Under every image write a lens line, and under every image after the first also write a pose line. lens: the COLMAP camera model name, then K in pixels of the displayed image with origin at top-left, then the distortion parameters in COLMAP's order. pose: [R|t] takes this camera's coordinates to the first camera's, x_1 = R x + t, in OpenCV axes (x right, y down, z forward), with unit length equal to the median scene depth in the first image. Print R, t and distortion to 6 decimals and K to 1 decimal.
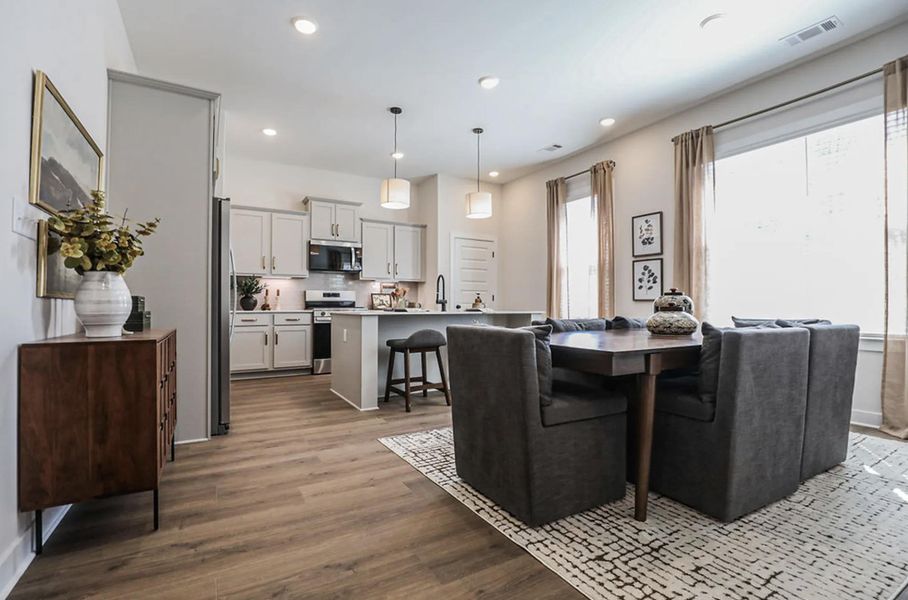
lens RADIAL K [[425.0, 0, 452.4], [0, 425.0, 302.5], [0, 0, 1]] dist [-0.028990, 0.001945]
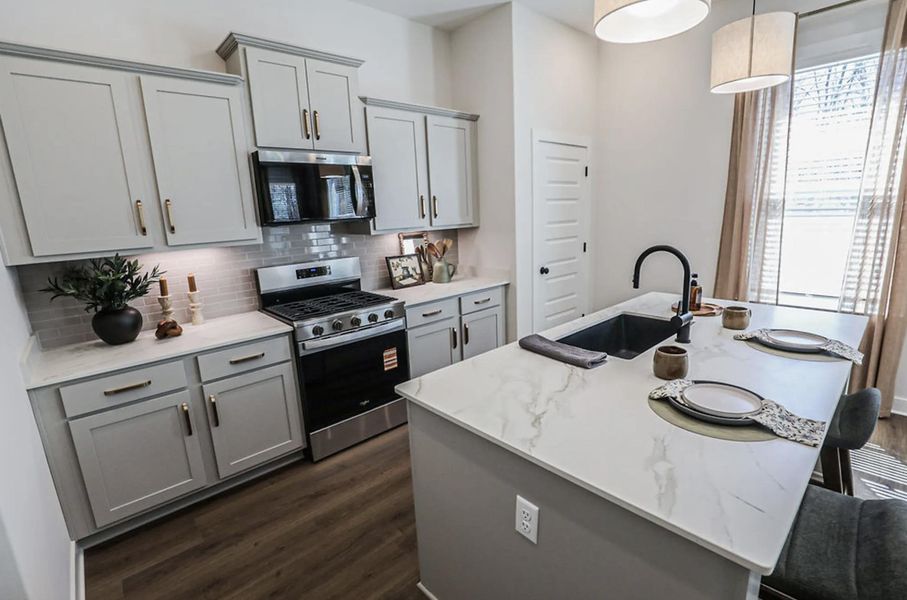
lens RADIAL K [[424.6, 0, 456.8], [0, 424.6, 301.5], [0, 0, 1]] dist [-0.028990, 0.001945]
pose [[0.976755, -0.082567, 0.197819, -0.294662], [0.037666, 0.974591, 0.220802, -0.108370], [-0.211023, -0.208219, 0.955047, 0.669260]]
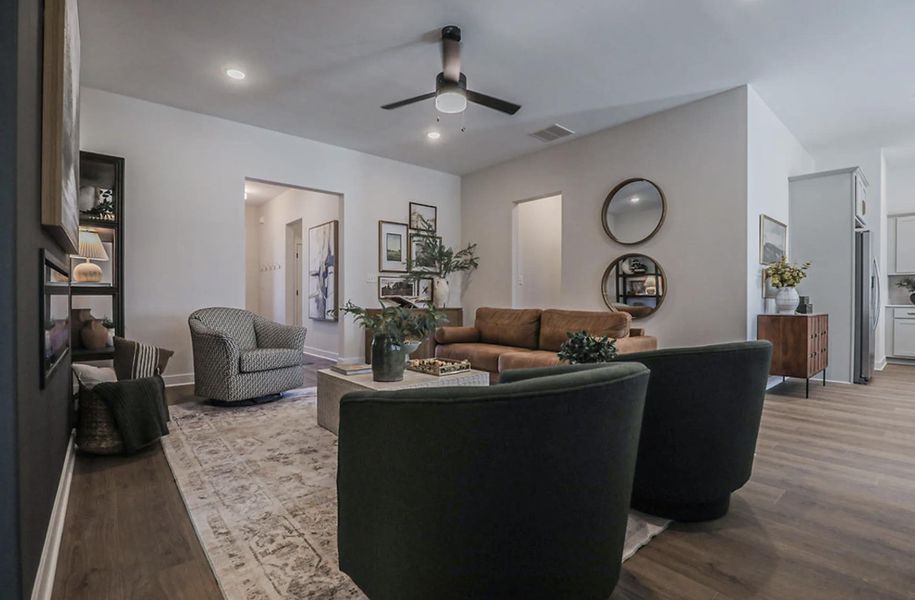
lens RADIAL K [[428.3, 0, 459.8], [0, 428.3, 302.9], [0, 0, 1]] dist [-0.028990, 0.001945]
pose [[0.183931, 0.002933, -0.982935, 0.446262], [0.006926, 0.999967, 0.004280, -0.001691], [0.982915, -0.007595, 0.183905, -0.482494]]
